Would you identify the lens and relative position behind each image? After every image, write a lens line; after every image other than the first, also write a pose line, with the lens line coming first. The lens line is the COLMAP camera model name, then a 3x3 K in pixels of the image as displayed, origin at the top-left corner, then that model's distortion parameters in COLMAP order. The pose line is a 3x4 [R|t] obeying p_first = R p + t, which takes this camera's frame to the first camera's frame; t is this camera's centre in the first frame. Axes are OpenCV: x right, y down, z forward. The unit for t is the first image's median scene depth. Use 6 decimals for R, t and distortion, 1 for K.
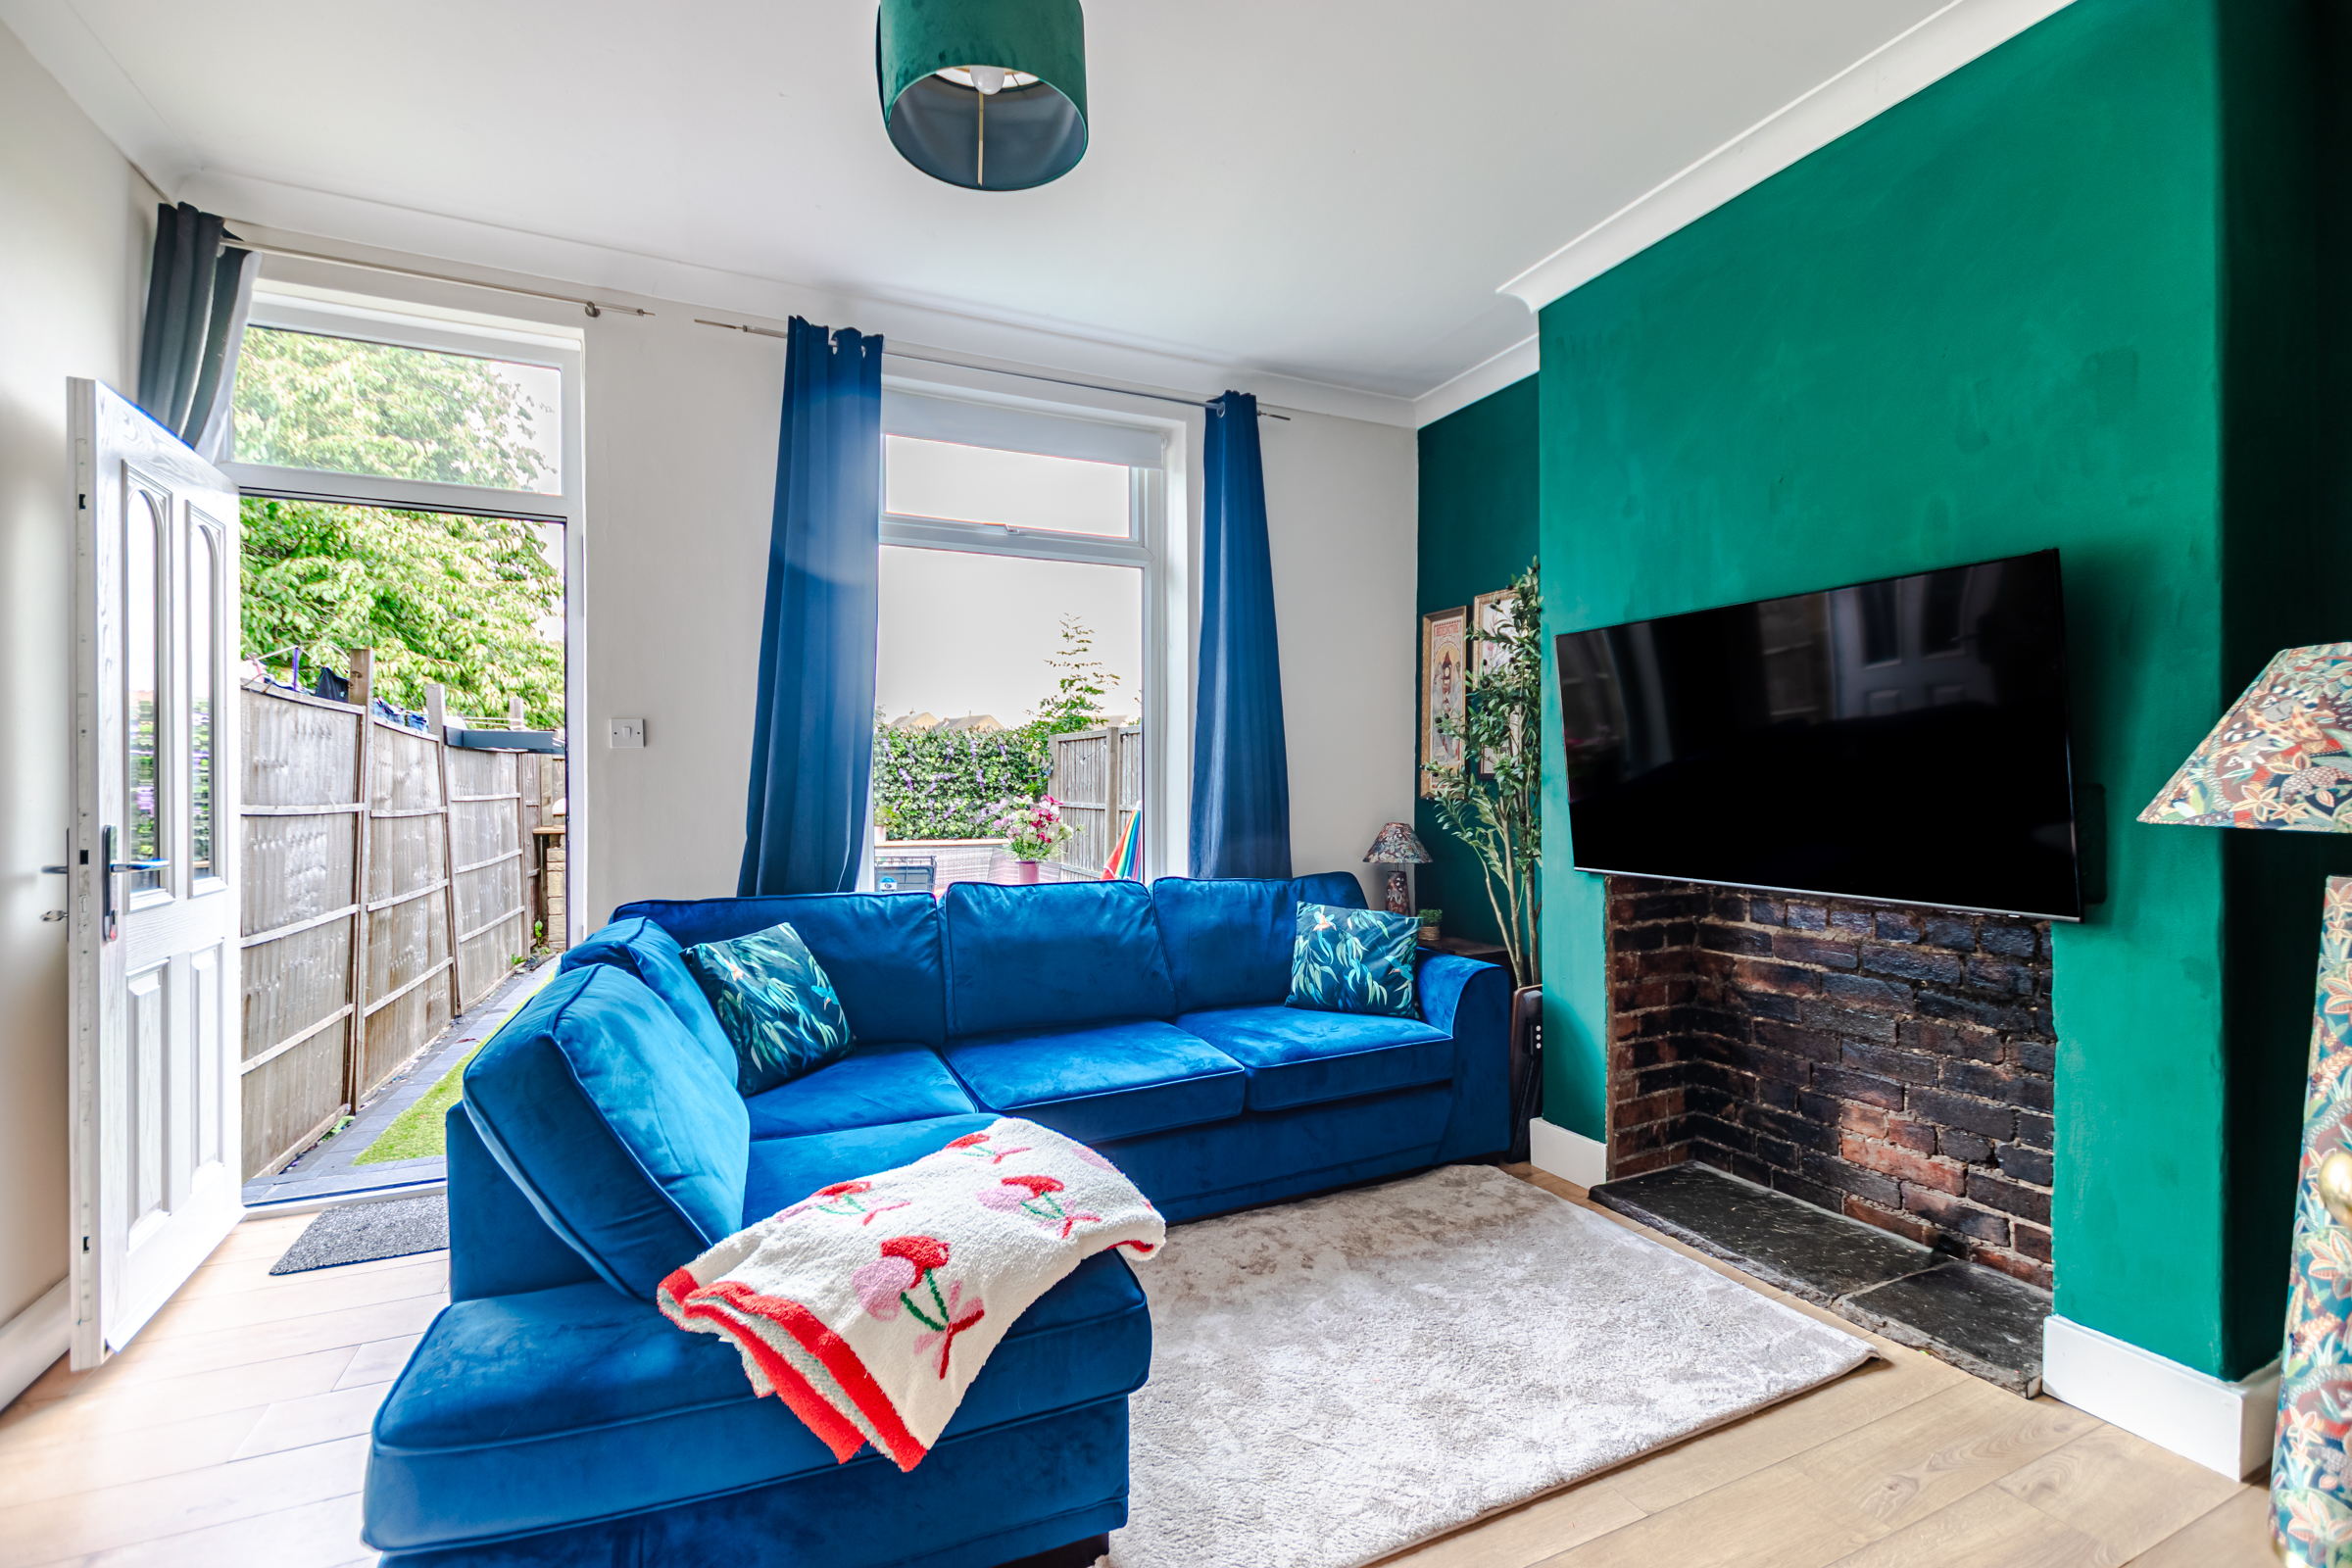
lens RADIAL K [[1010.5, 0, 1183.0], [0, 1010.5, 785.7], [0, 0, 1]] dist [0.002226, -0.001614]
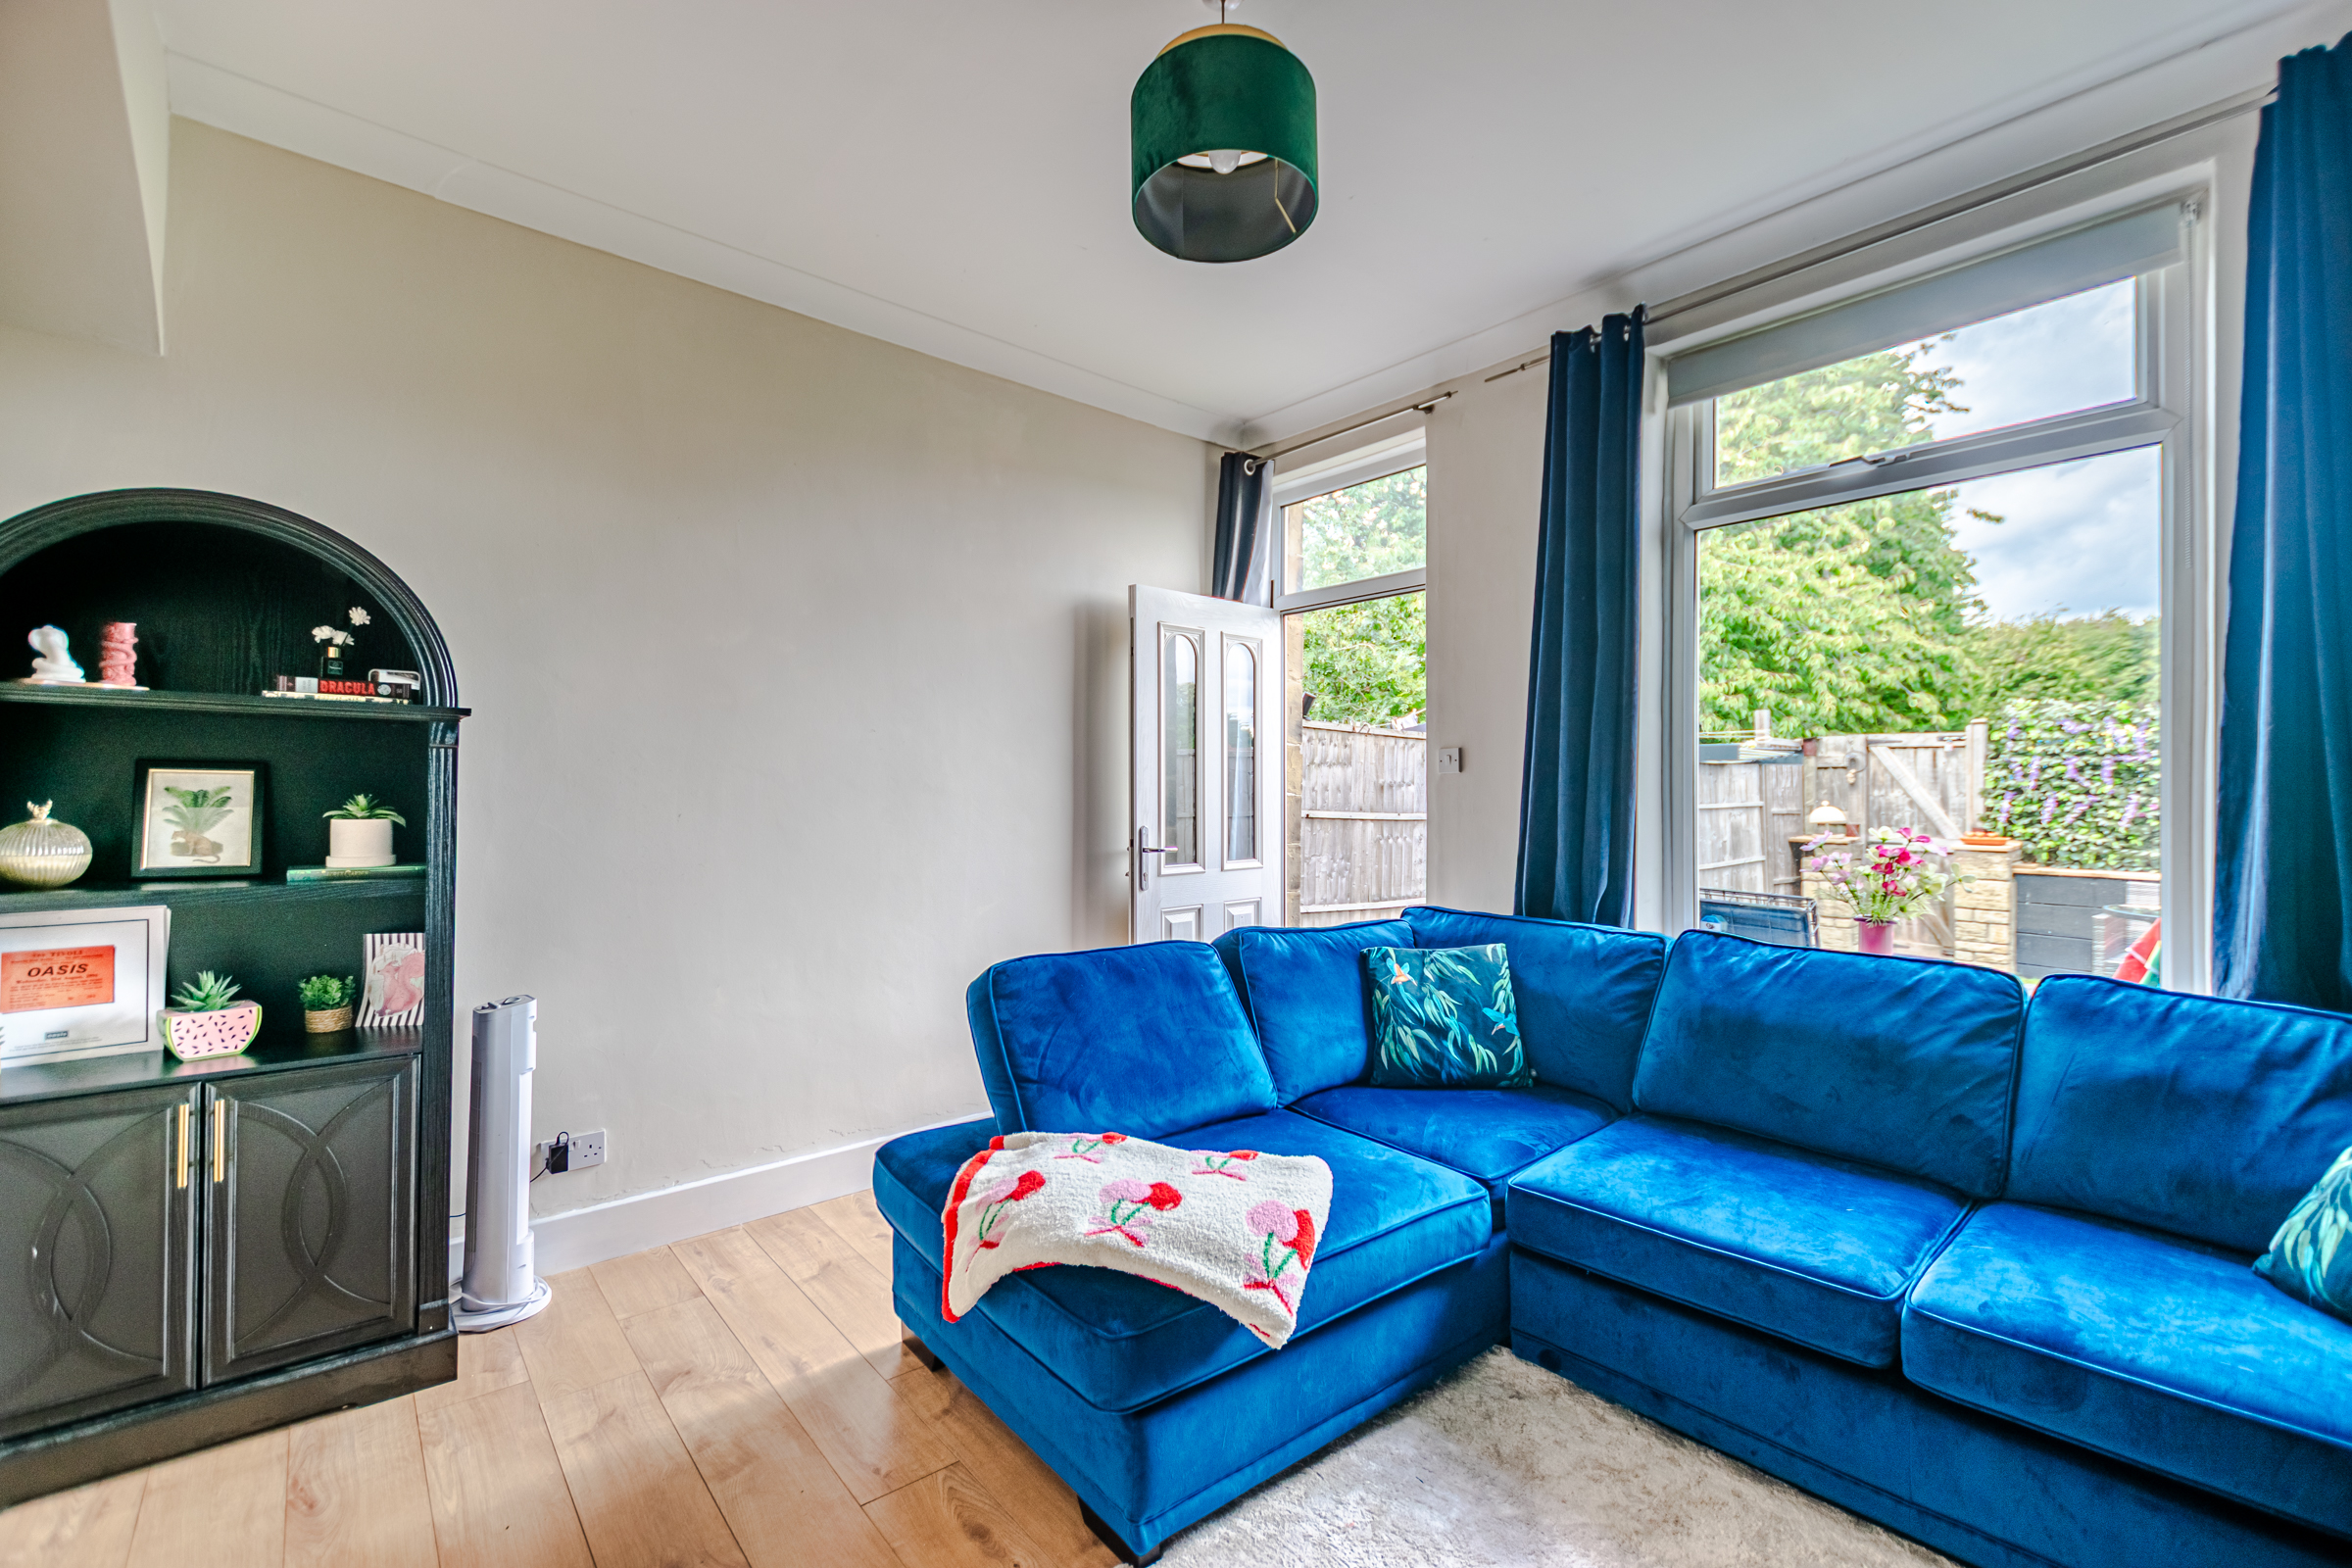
lens RADIAL K [[1010.5, 0, 1180.9], [0, 1010.5, 786.6], [0, 0, 1]] dist [0.002226, -0.001614]
pose [[0.266109, 0.000791, -0.963943, 0.240162], [-0.000224, 1.000000, 0.000758, -0.011561], [0.963943, 0.000014, 0.266109, 0.196194]]
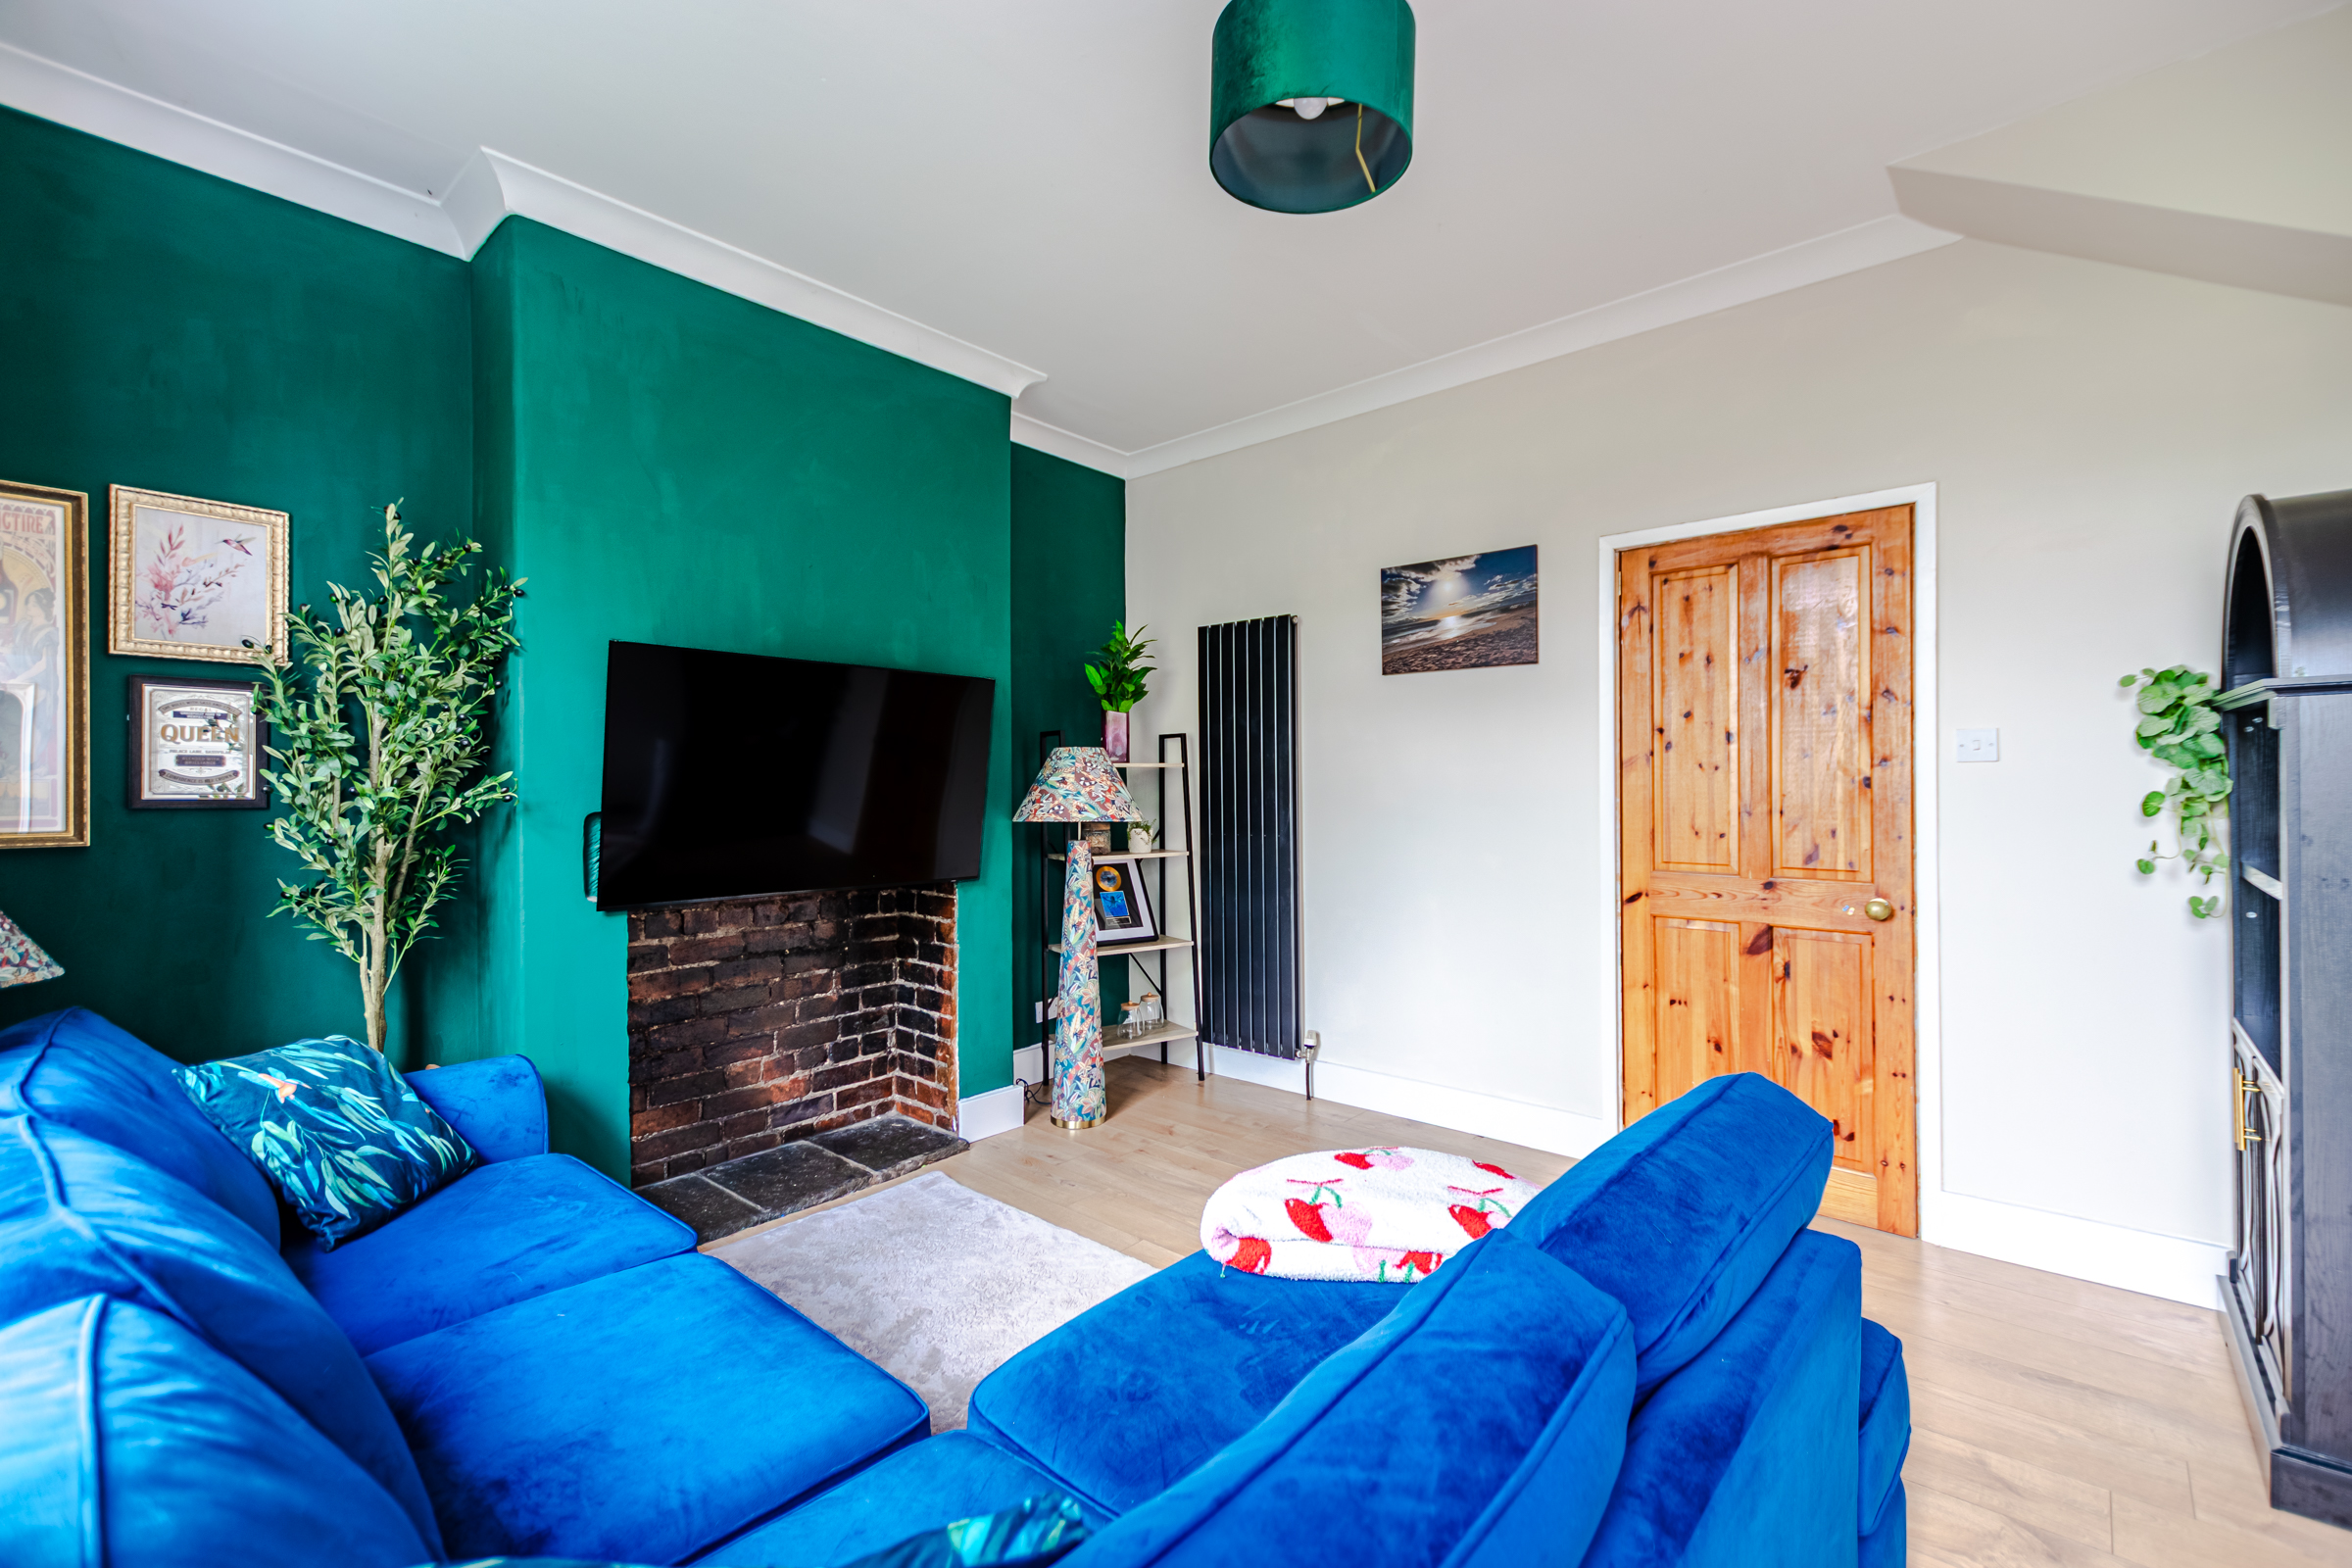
lens RADIAL K [[1010.5, 0, 1182.2], [0, 1010.5, 784.1], [0, 0, 1]] dist [0.002226, -0.001614]
pose [[-0.413836, 0.005071, 0.910337, -0.302990], [0.005670, 0.999979, -0.002993, -0.009677], [-0.910334, 0.003923, -0.413856, 0.445163]]
